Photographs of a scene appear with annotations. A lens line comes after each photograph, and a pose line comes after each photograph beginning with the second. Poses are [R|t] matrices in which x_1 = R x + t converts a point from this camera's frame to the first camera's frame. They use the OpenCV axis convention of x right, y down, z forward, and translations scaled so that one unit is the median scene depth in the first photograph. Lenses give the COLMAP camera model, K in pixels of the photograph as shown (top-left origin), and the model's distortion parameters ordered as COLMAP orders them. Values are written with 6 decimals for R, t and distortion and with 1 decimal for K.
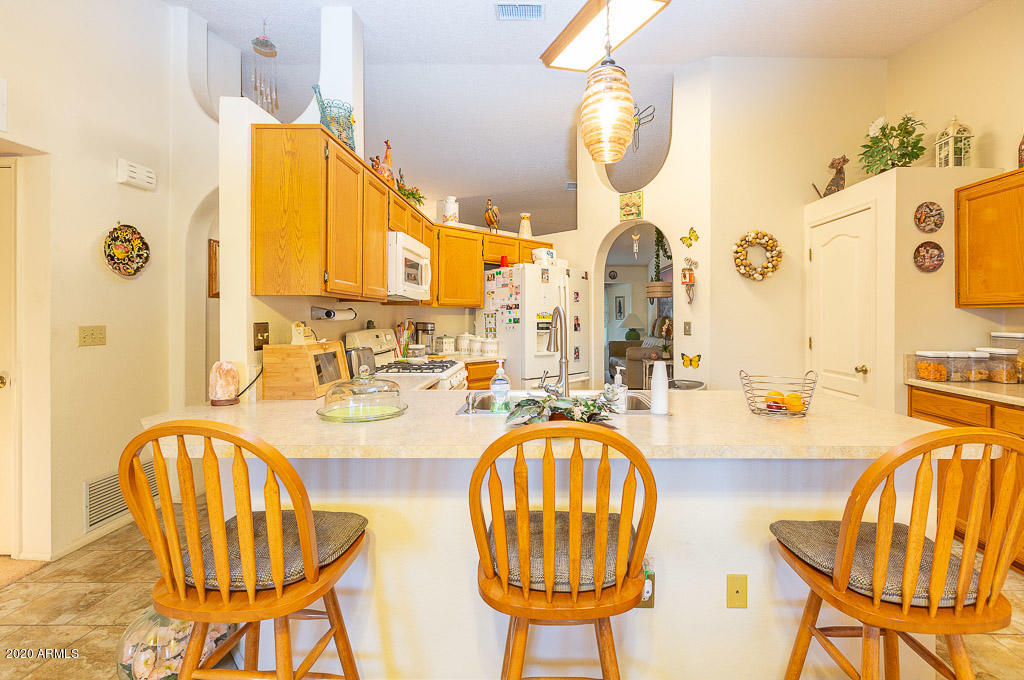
lens RADIAL K [[453.9, 0, 560.6], [0, 453.9, 318.8], [0, 0, 1]] dist [0.000593, 0.000181]
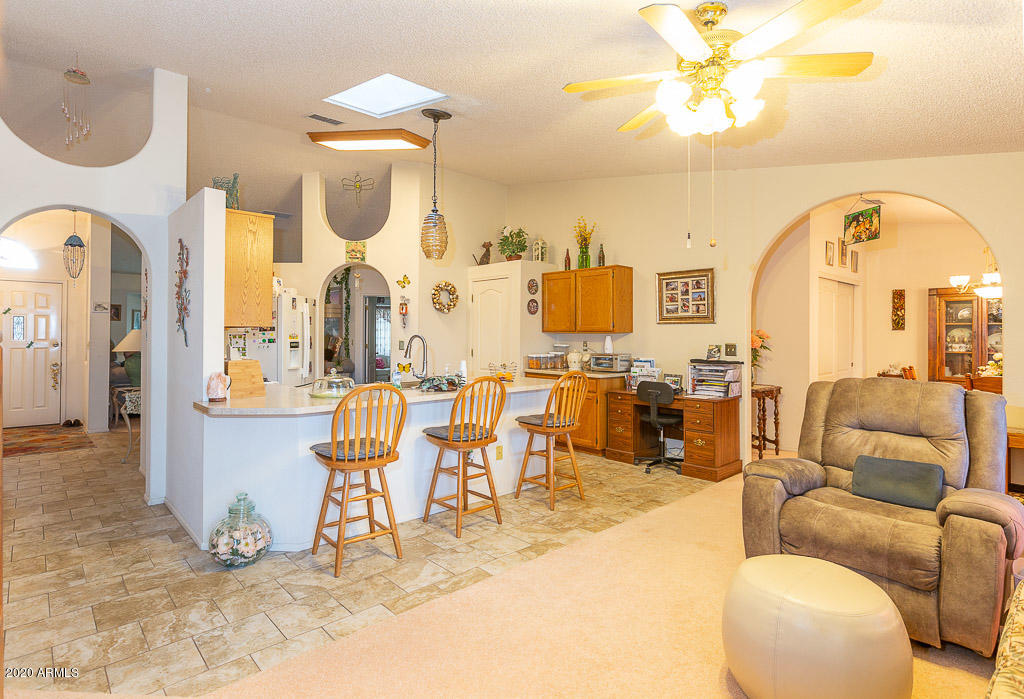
lens RADIAL K [[520.0, 0, 510.9], [0, 520.0, 327.8], [0, 0, 1]] dist [0.002808, 0.000176]
pose [[0.732173, 0.006695, 0.681085, -0.678730], [0.000662, 0.999944, -0.010541, -0.017713], [-0.681118, 0.008169, 0.732128, -0.500756]]
